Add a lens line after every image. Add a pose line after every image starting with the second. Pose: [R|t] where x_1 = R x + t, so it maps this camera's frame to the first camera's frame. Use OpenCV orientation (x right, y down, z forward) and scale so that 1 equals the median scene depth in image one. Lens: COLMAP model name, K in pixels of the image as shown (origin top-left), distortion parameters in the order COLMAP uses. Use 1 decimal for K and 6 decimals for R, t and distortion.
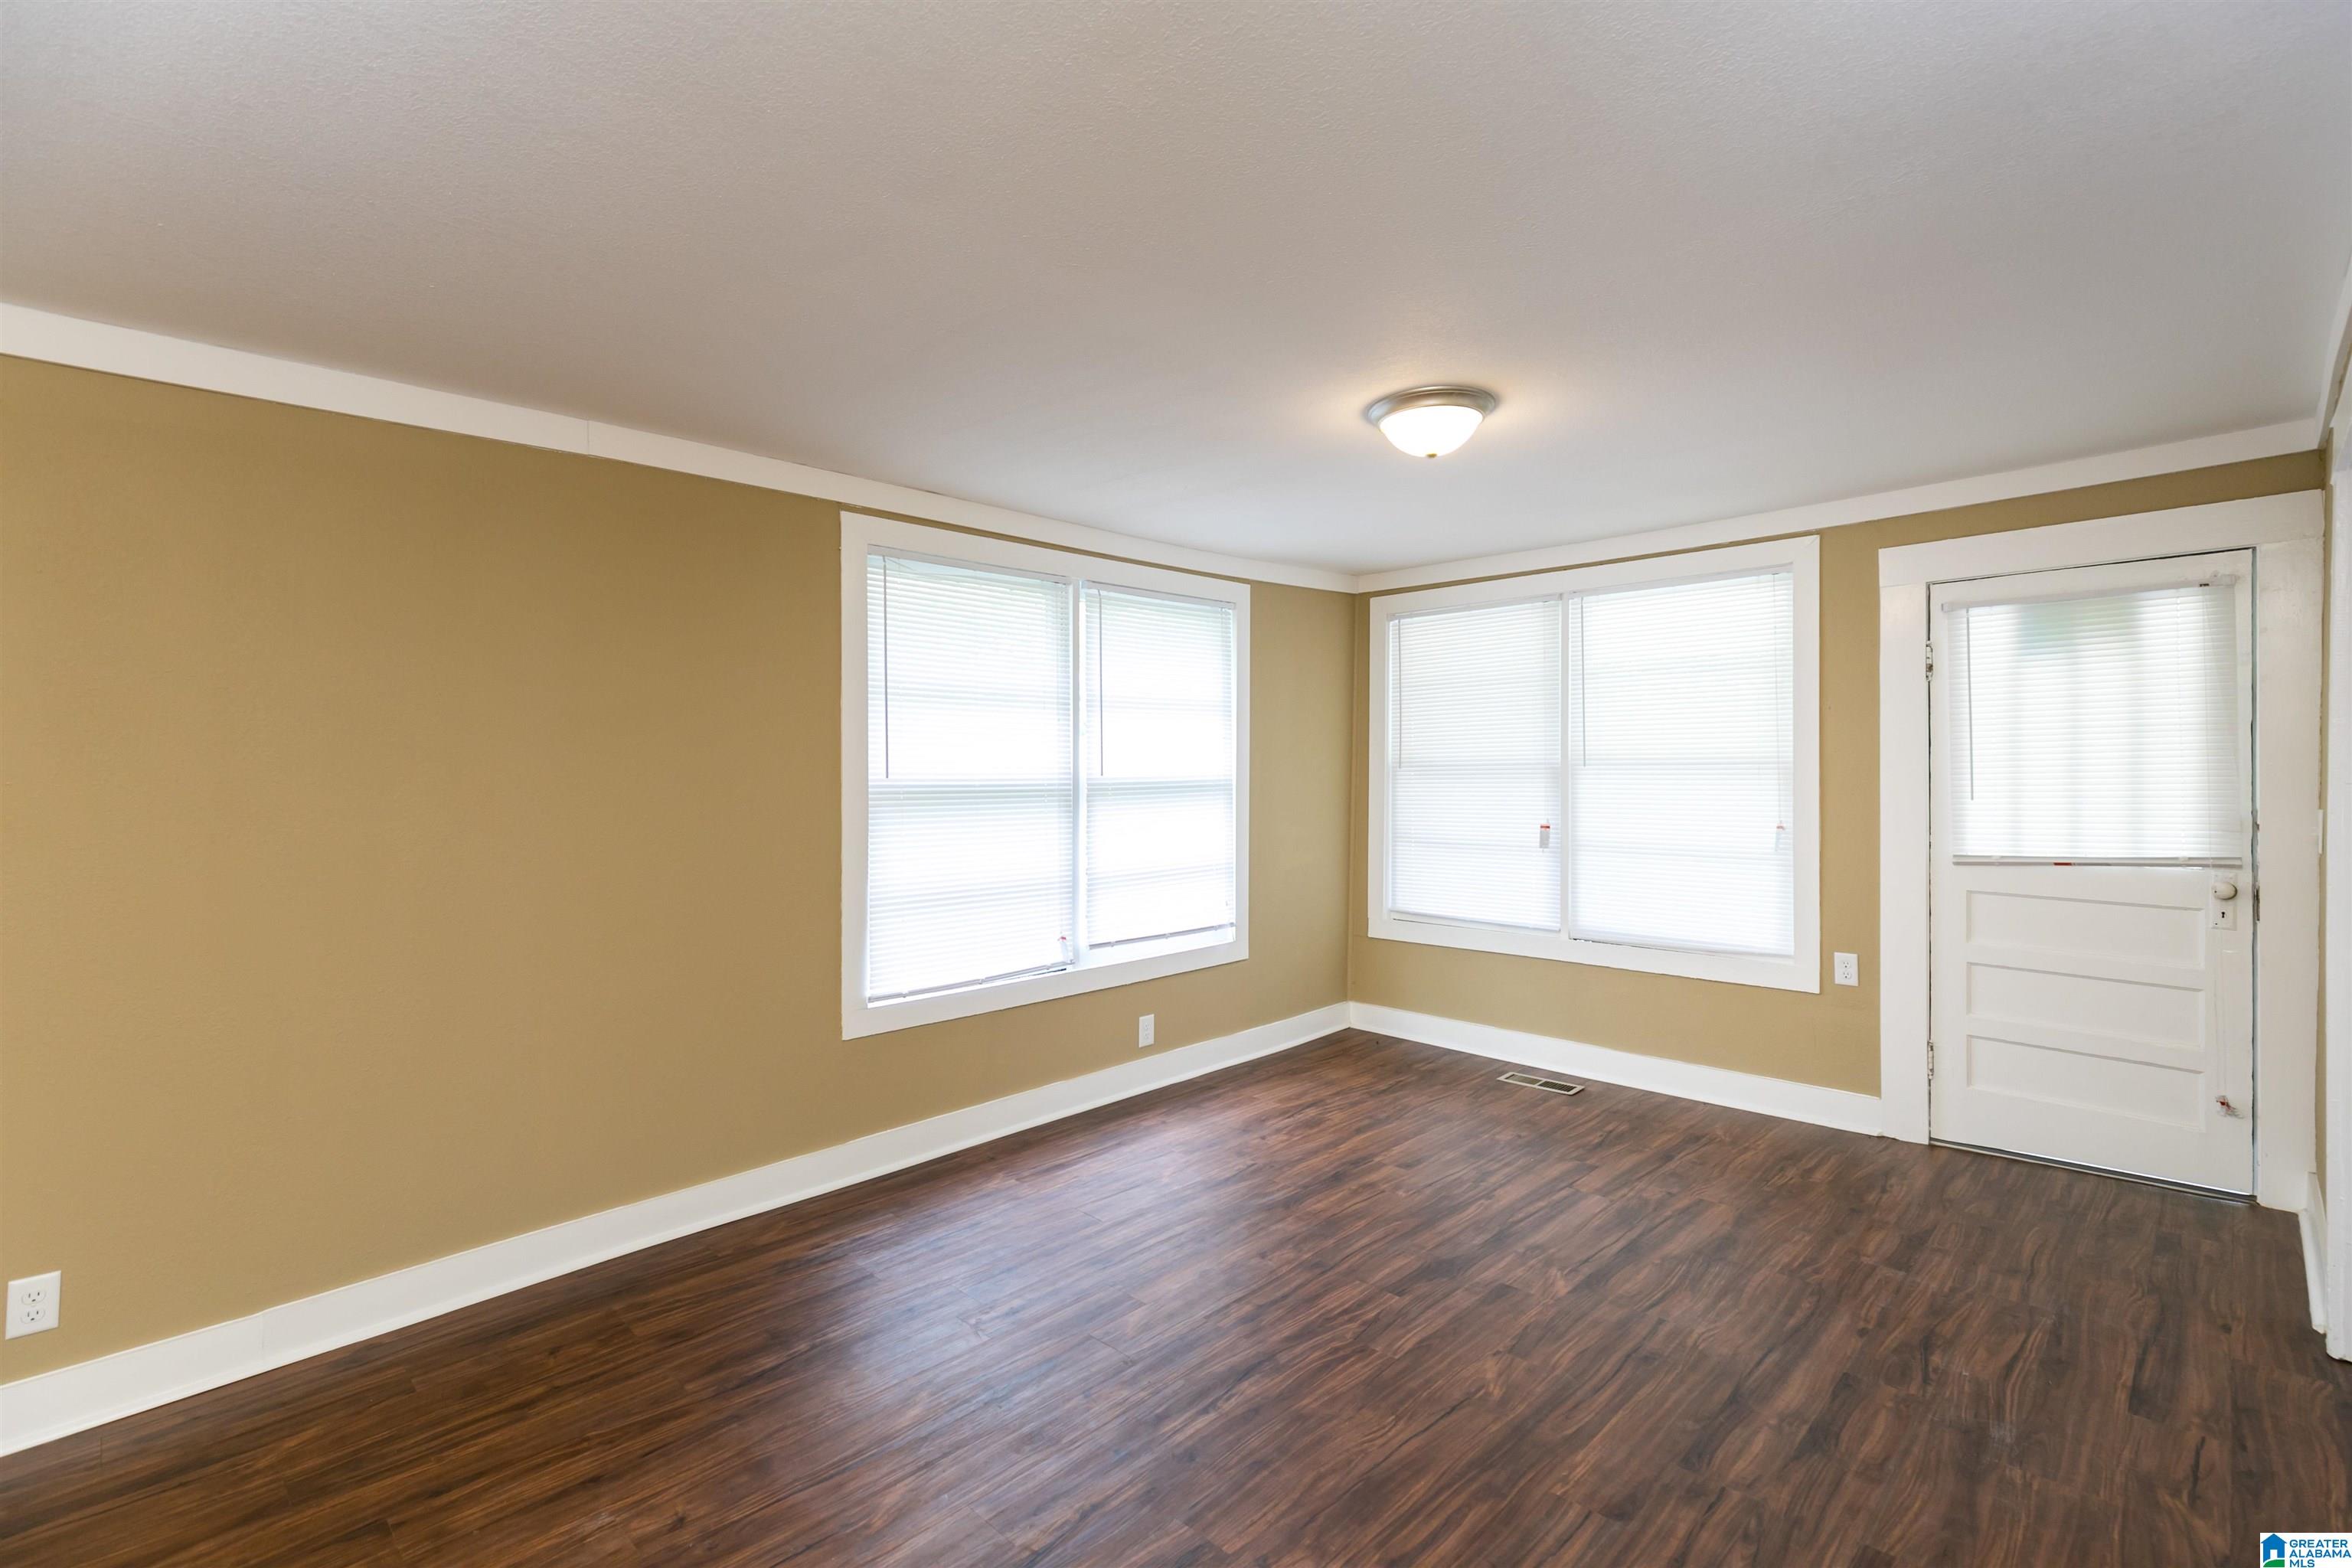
lens RADIAL K [[1064.7, 0, 1175.9], [0, 1064.7, 770.4], [0, 0, 1]] dist [0.007703, -0.000928]
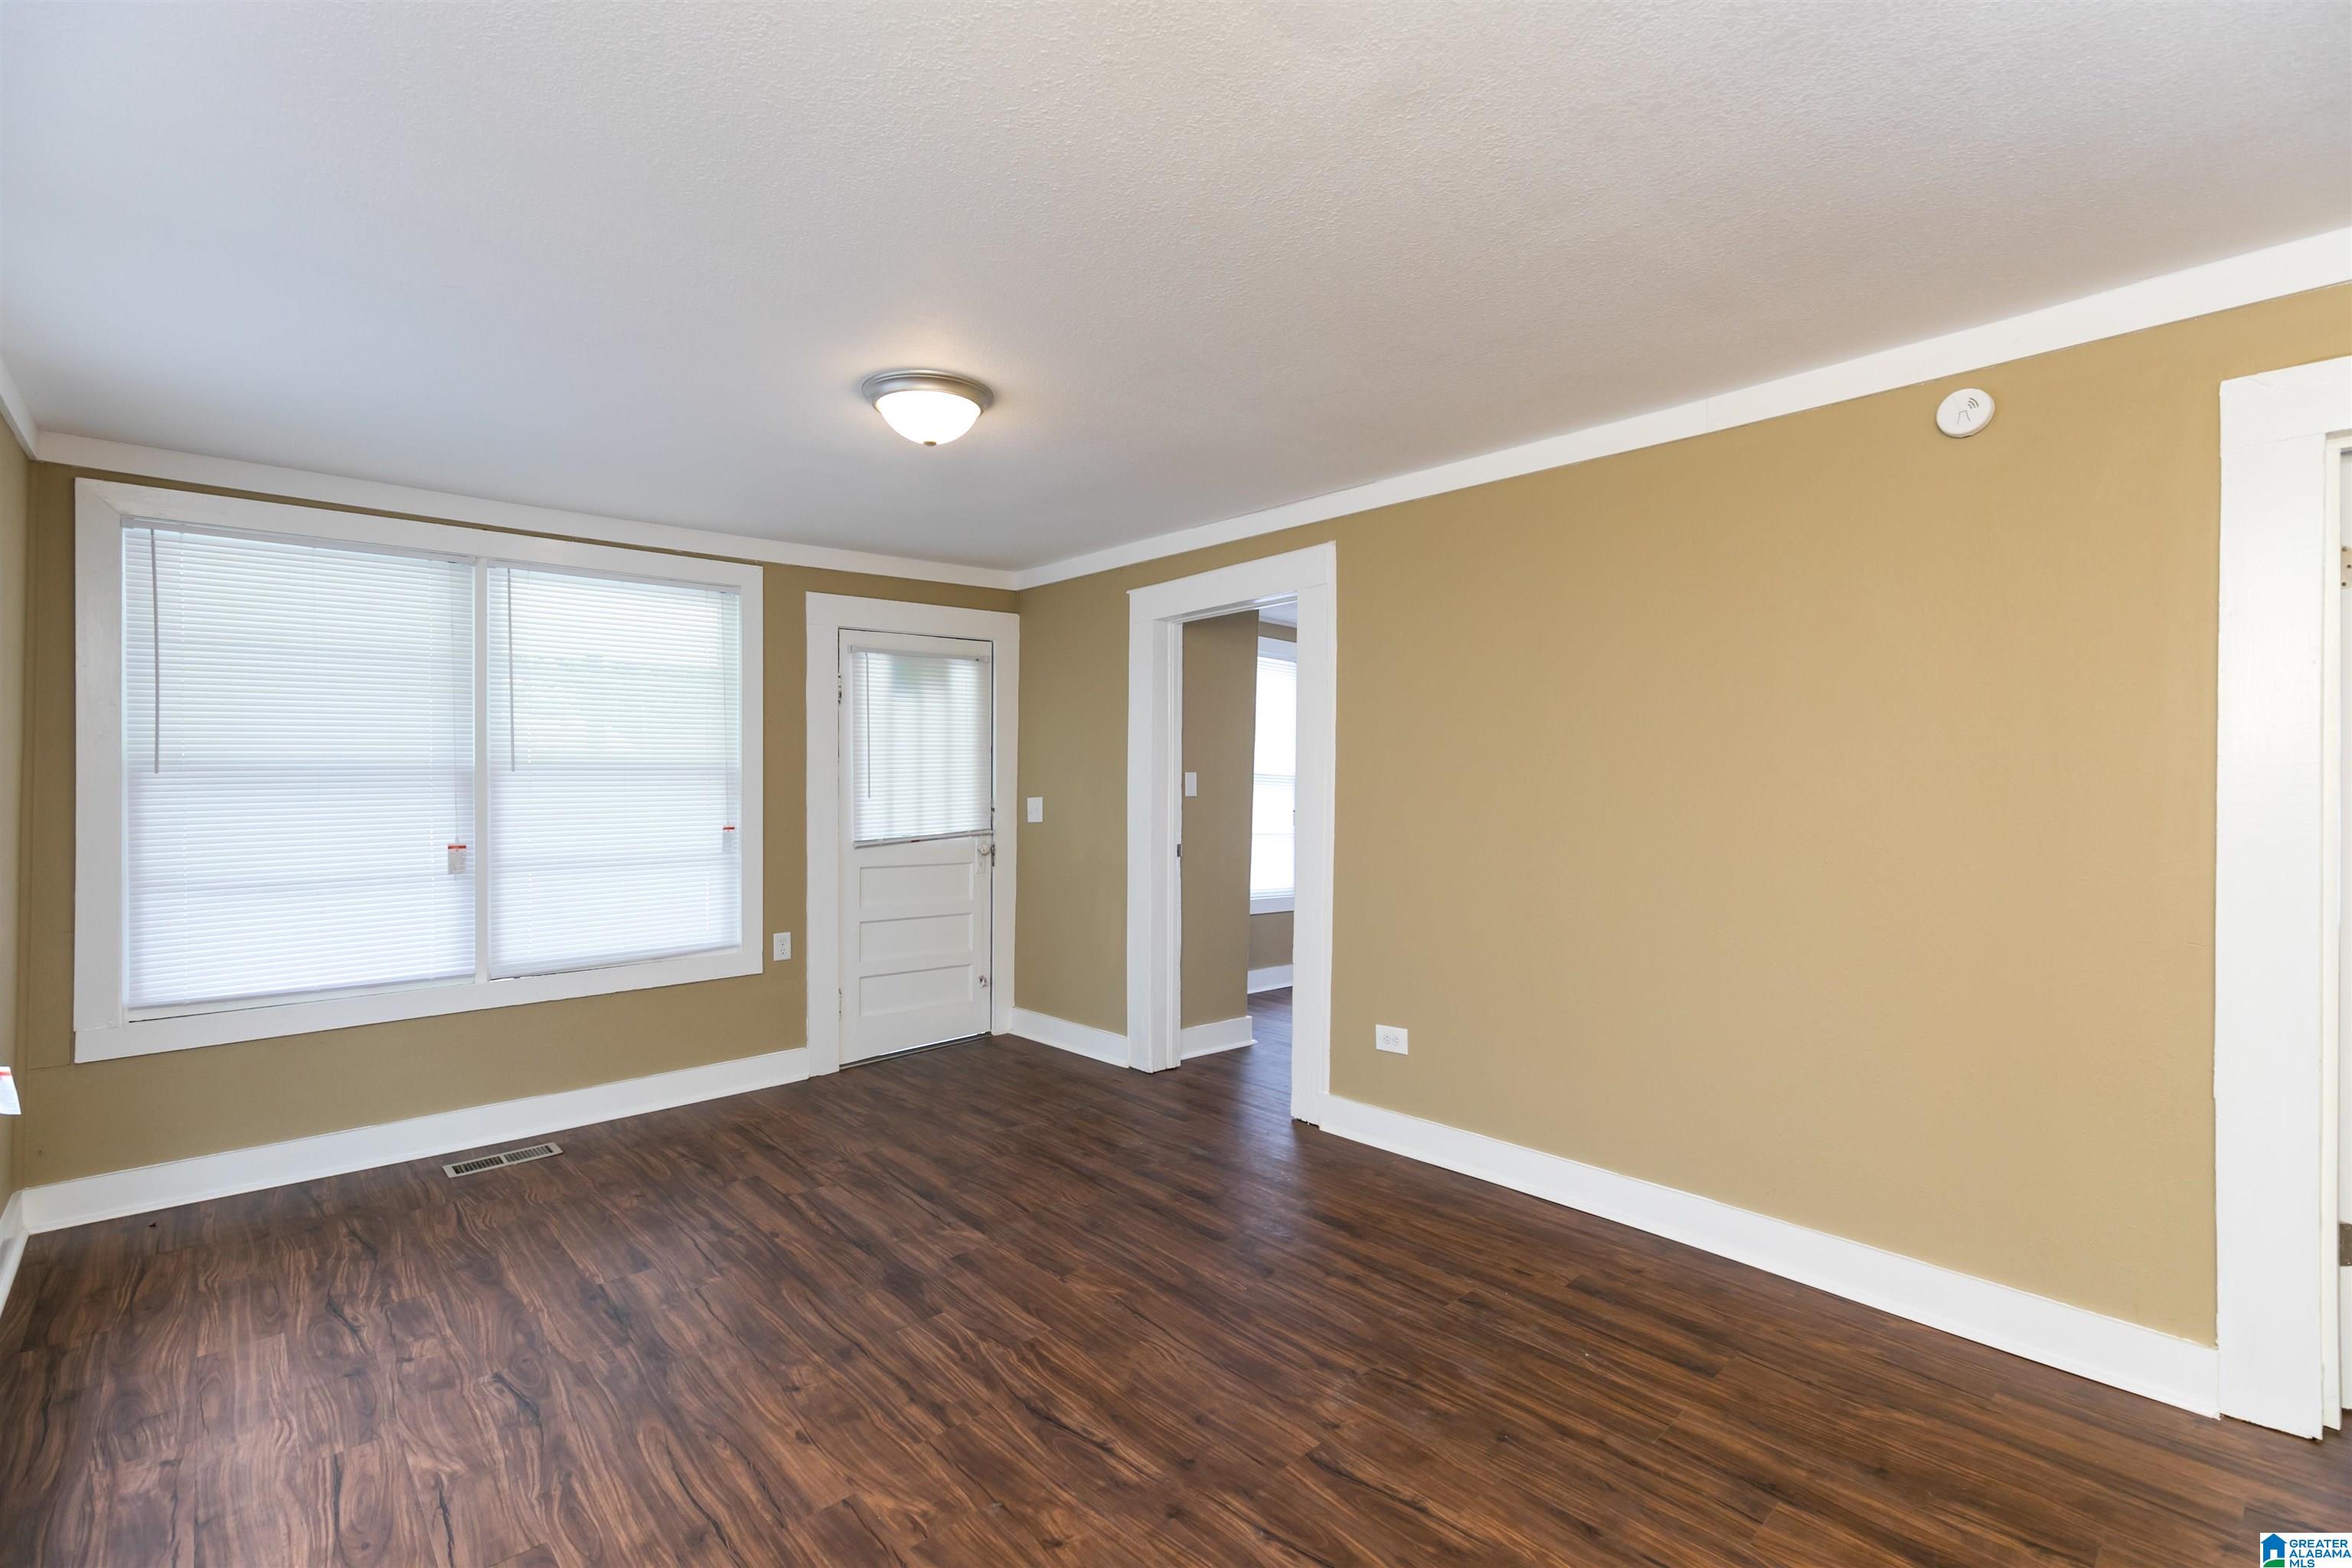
lens RADIAL K [[1064.7, 0, 1179.3], [0, 1064.7, 800.7], [0, 0, 1]] dist [0.007703, -0.000928]
pose [[0.047494, -0.016884, 0.998729, -0.538759], [0.007176, 0.999837, 0.016561, 0.011643], [-0.998846, 0.006380, 0.047607, 0.539605]]
